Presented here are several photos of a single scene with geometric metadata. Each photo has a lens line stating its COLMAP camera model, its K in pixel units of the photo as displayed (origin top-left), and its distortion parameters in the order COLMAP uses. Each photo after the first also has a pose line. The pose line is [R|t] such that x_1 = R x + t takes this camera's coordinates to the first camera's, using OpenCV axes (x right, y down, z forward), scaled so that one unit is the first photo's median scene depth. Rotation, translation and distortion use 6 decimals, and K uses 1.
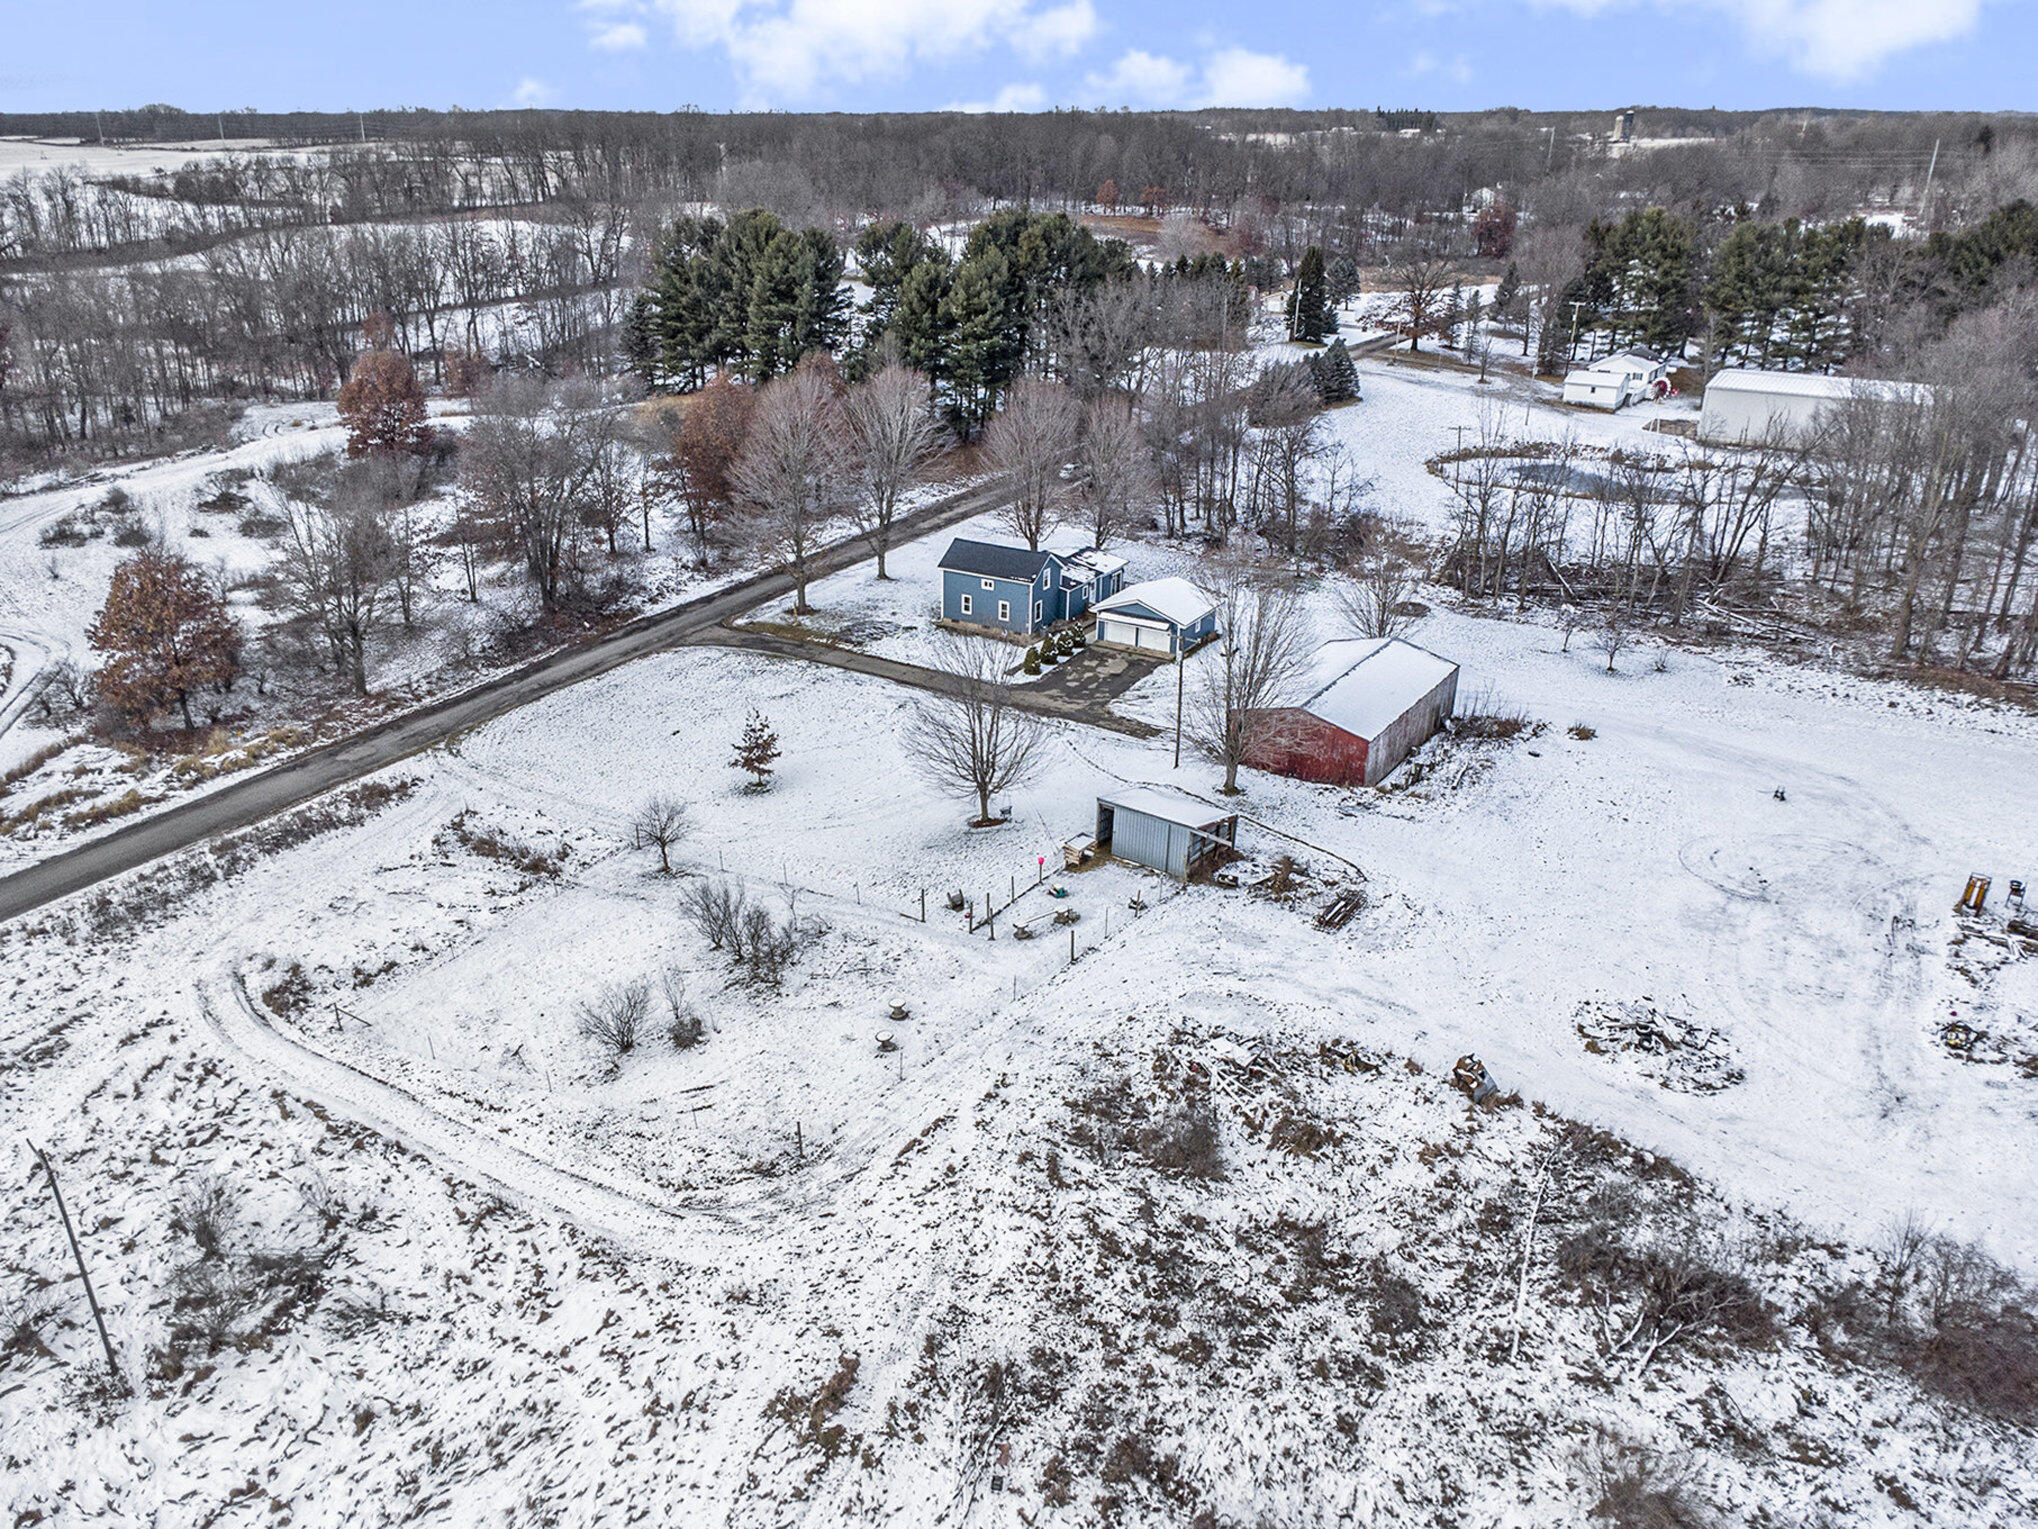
lens RADIAL K [[1518.9, 0, 998.3], [0, 1518.9, 716.6], [0, 0, 1]] dist [0.005418, 0.002146]
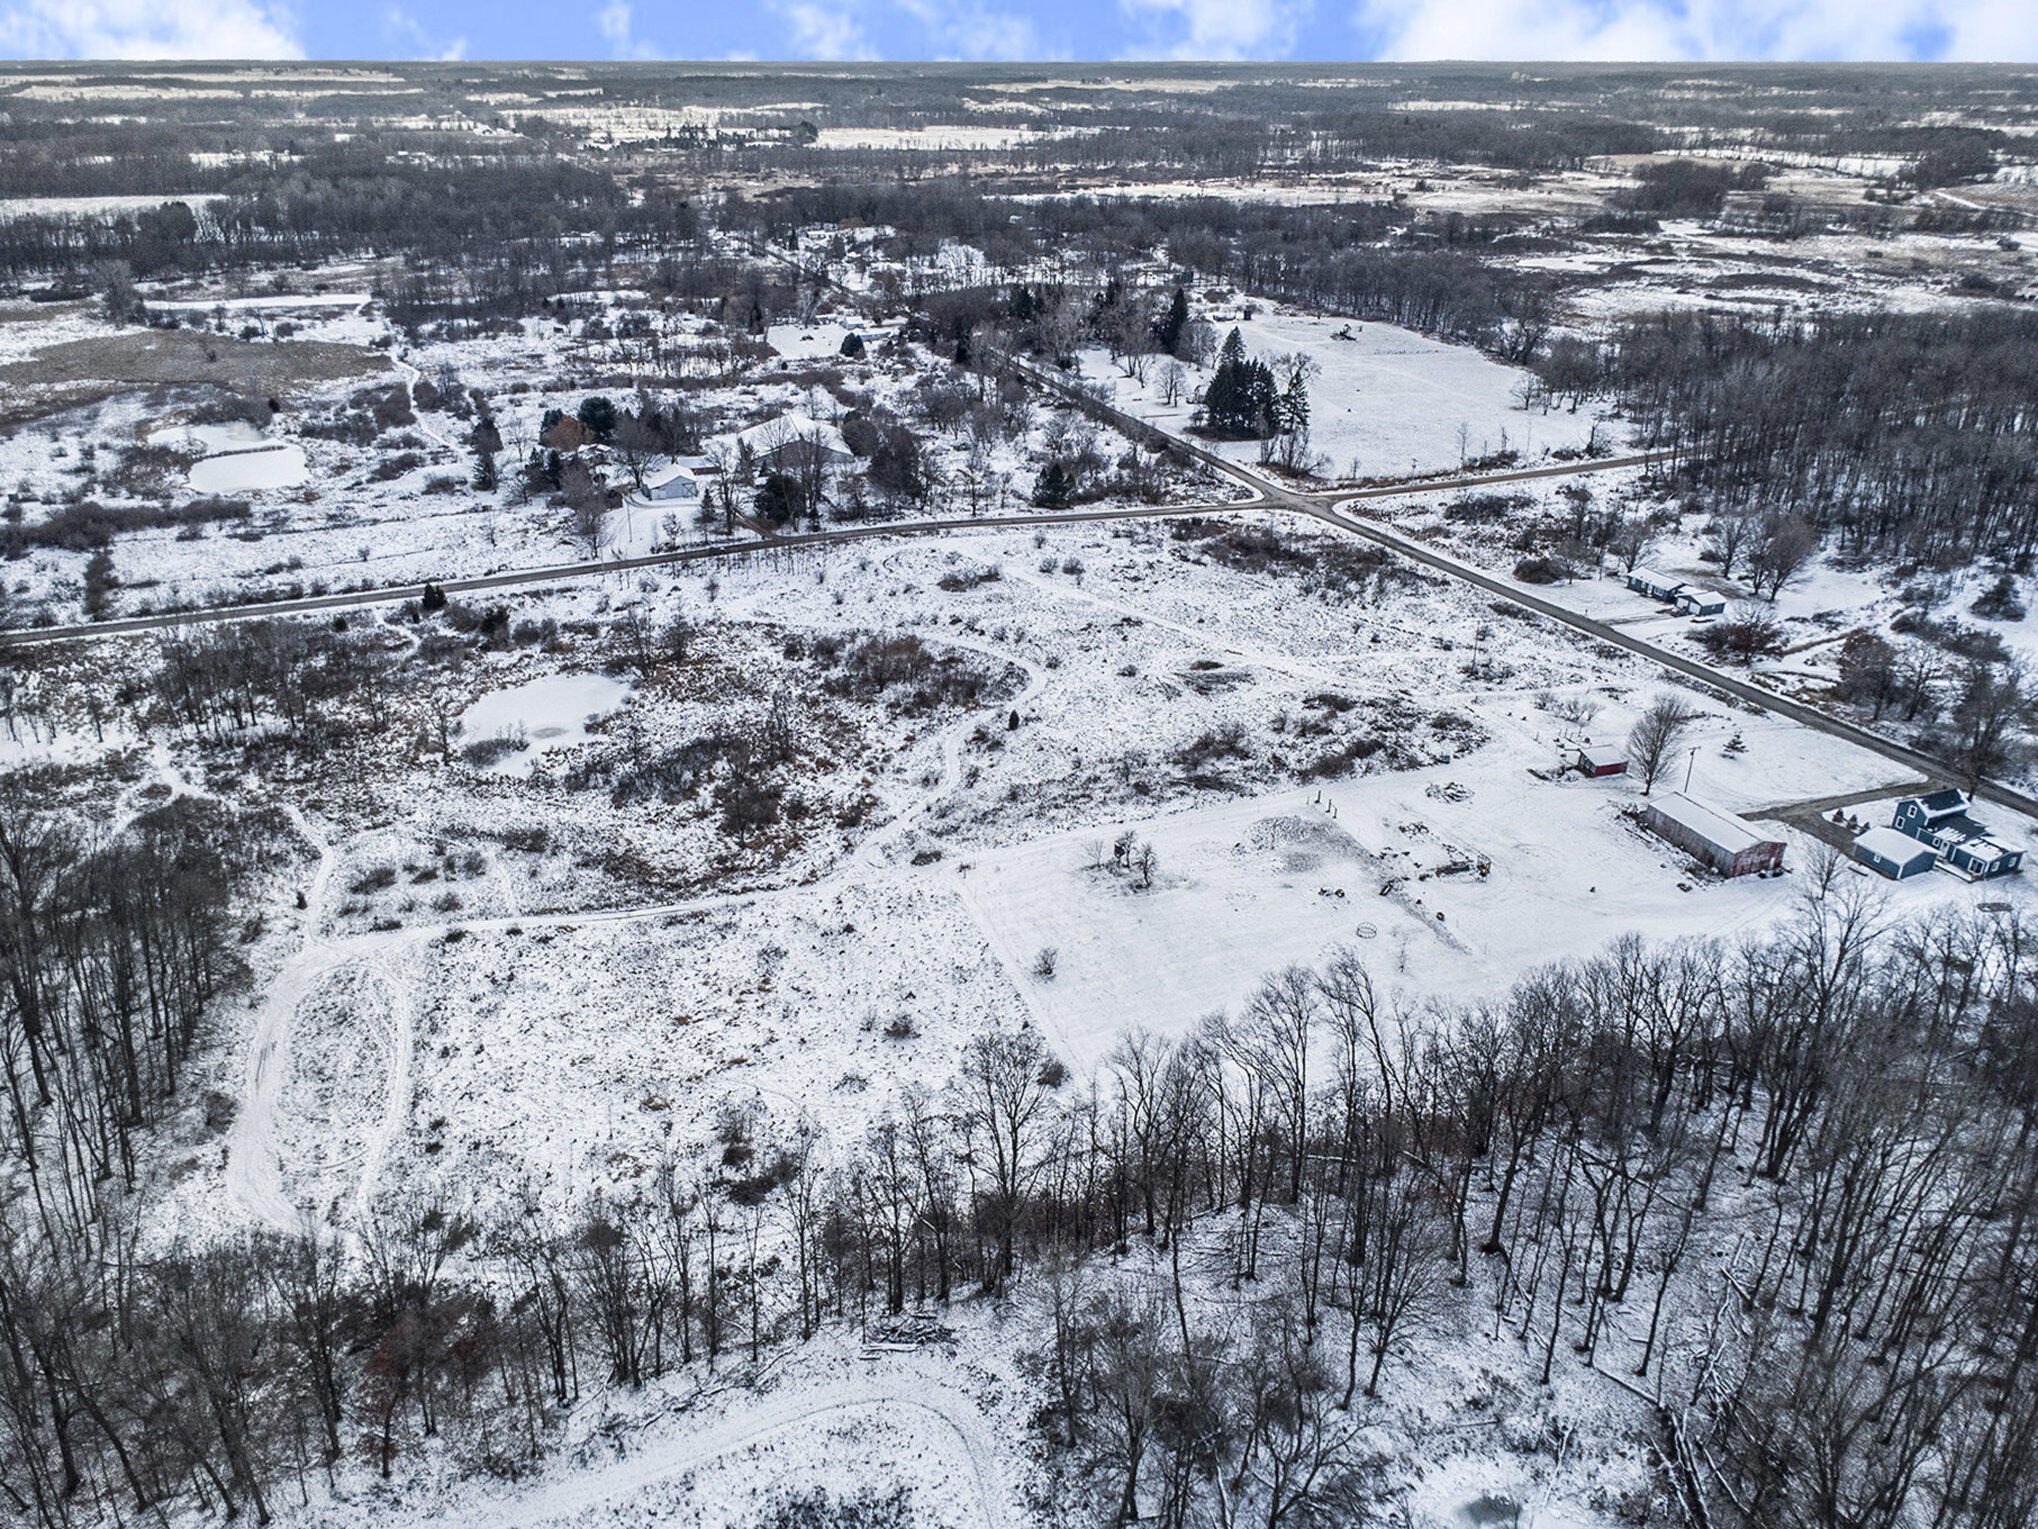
lens RADIAL K [[1473.2, 0, 960.3], [0, 1473.2, 765.6], [0, 0, 1]] dist [0.009594, -0.000158]
pose [[-0.594594, 0.340095, -0.728556, 2.225328], [-0.302393, 0.745014, 0.594569, -0.942242], [0.744995, 0.573837, -0.340138, 0.807065]]
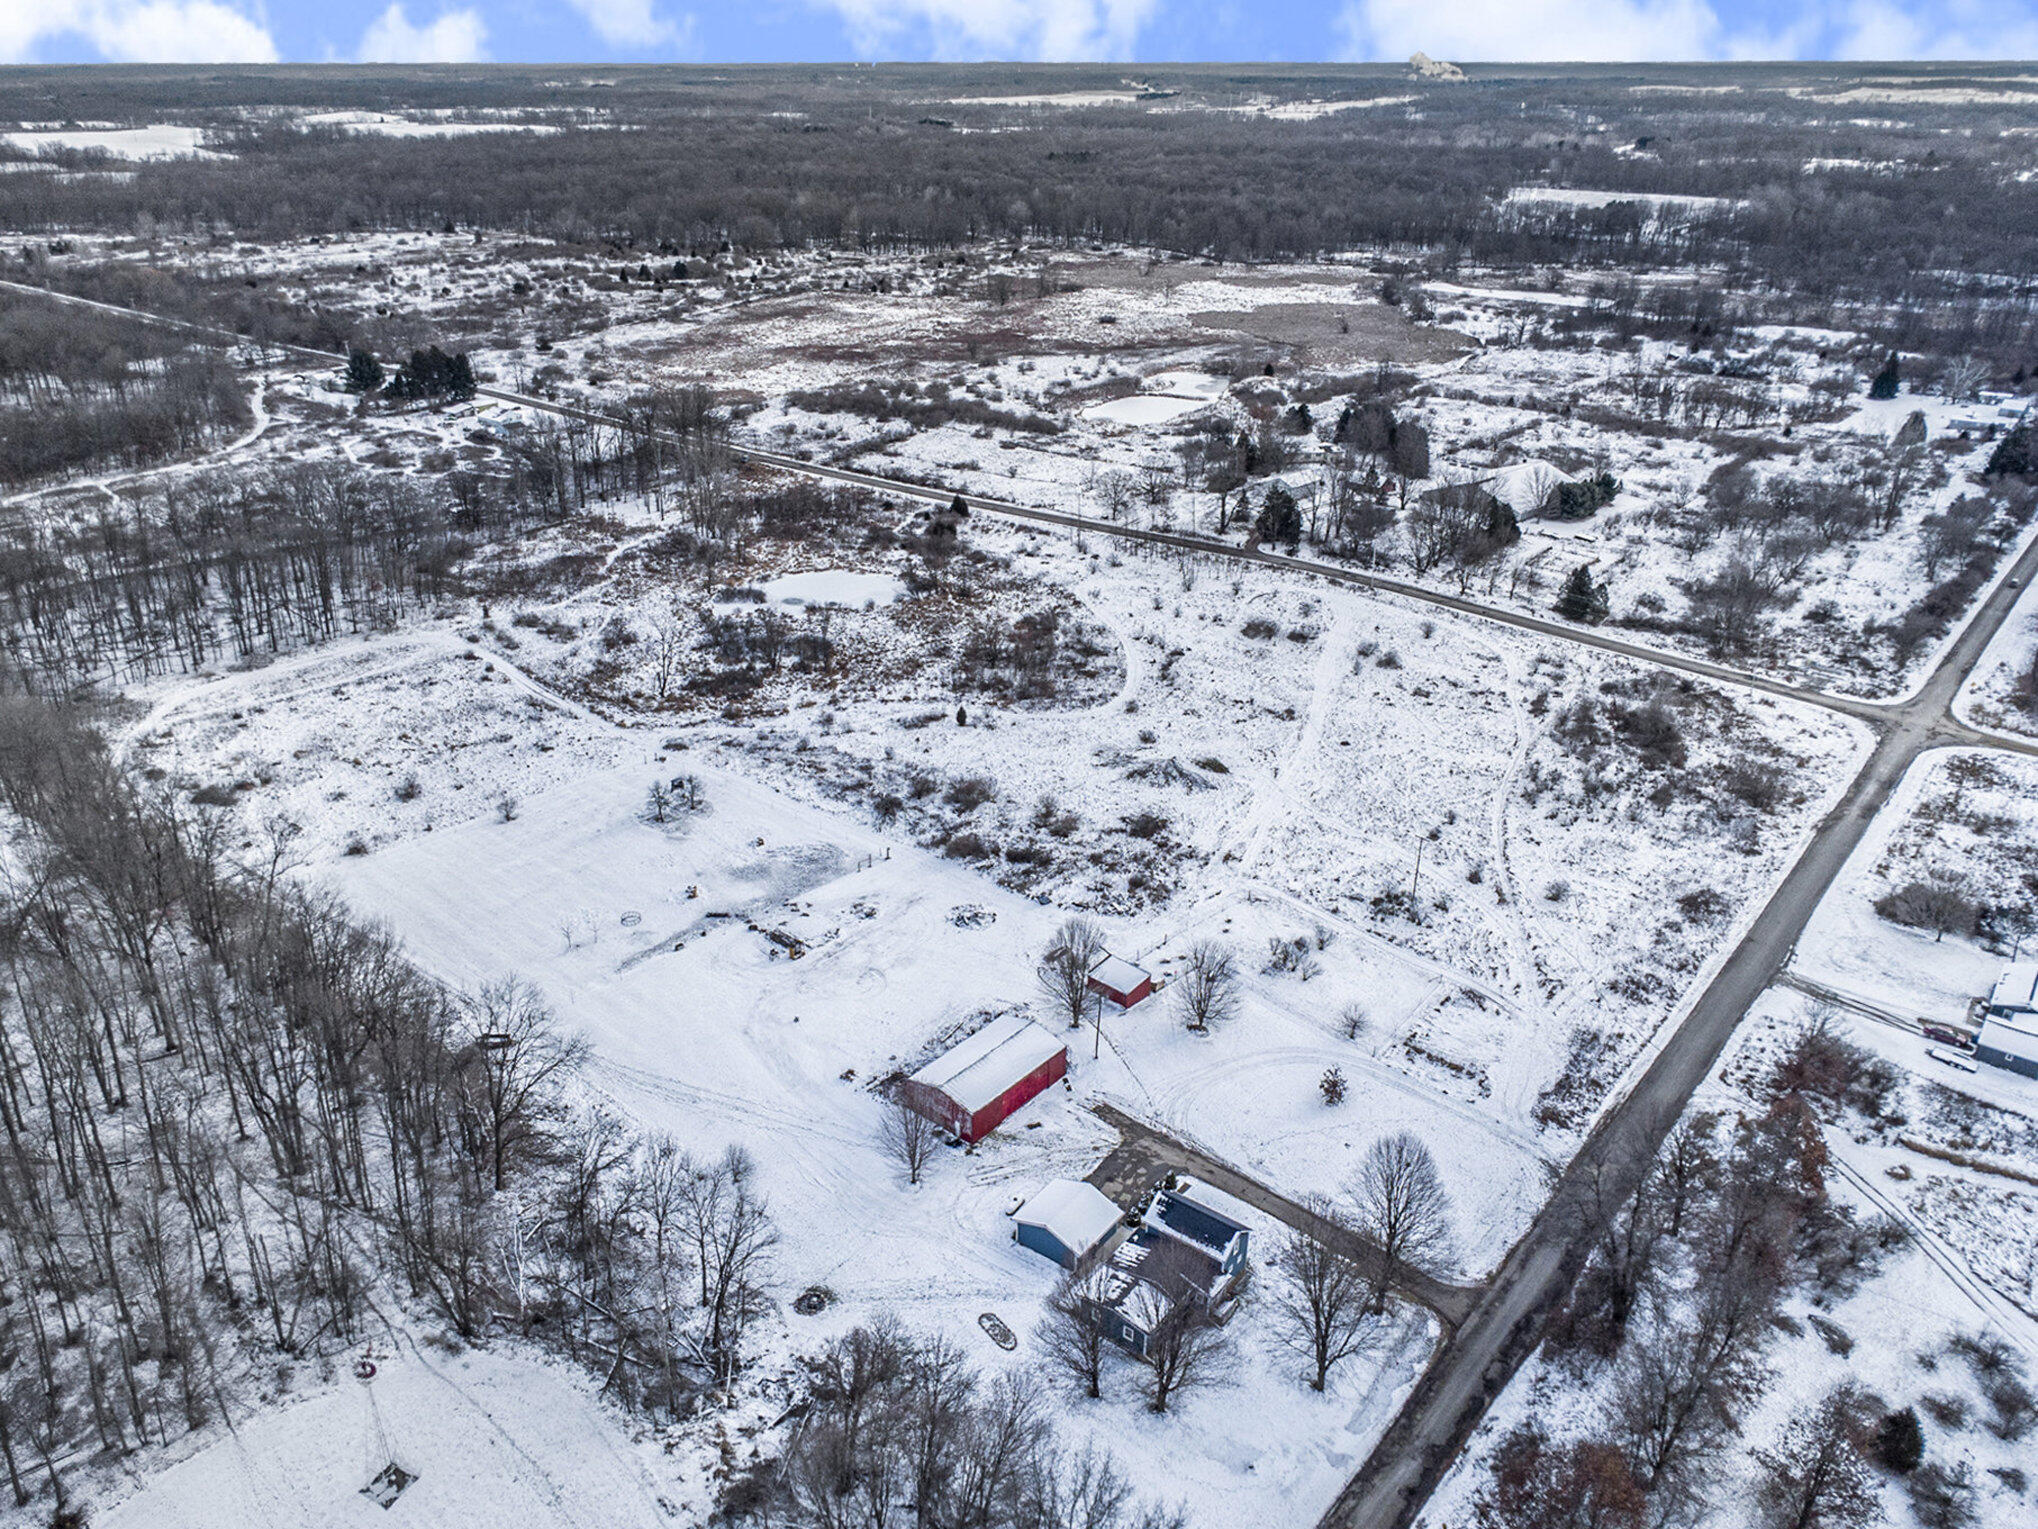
lens RADIAL K [[1518.9, 0, 998.3], [0, 1518.9, 716.6], [0, 0, 1]] dist [0.005418, 0.002146]
pose [[-0.993948, -0.055424, 0.094842, 0.074500], [0.028166, 0.705937, 0.707715, -1.378068], [-0.106177, 0.706103, -0.700104, 1.776542]]
